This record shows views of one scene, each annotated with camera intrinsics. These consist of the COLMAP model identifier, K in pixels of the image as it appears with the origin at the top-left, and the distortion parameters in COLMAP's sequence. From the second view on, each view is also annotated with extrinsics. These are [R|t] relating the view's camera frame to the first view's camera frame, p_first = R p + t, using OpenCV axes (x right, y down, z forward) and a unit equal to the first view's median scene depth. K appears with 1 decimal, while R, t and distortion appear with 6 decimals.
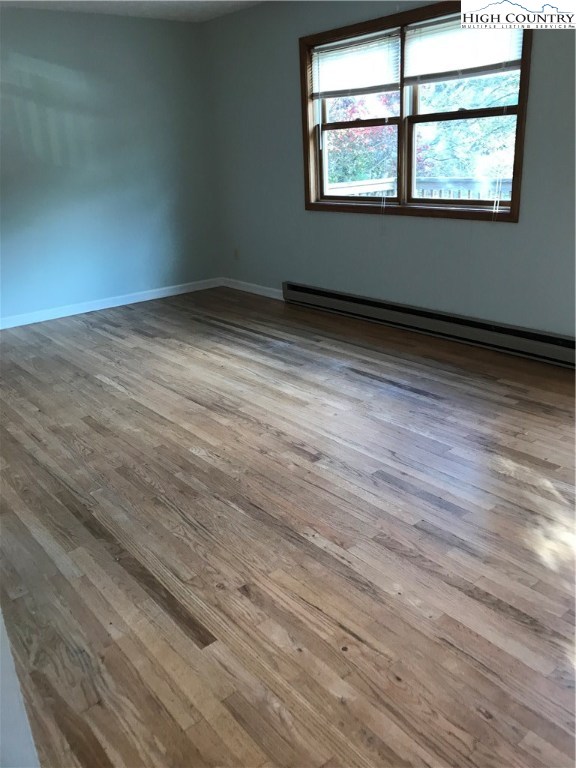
lens RADIAL K [[632.2, 0, 288.5], [0, 632.2, 384.2], [0, 0, 1]] dist [0.044448, -0.017232]
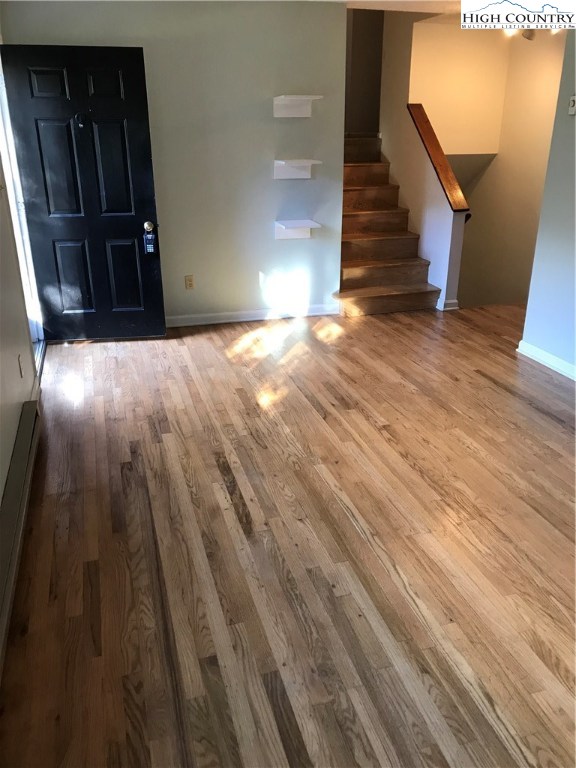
lens RADIAL K [[632.2, 0, 288.1], [0, 632.2, 384.0], [0, 0, 1]] dist [0.044448, -0.017232]
pose [[-0.925729, -0.091596, 0.366928, -0.182585], [0.174158, 0.757978, 0.628600, -0.610150], [-0.335700, 0.645817, -0.685730, 1.509568]]
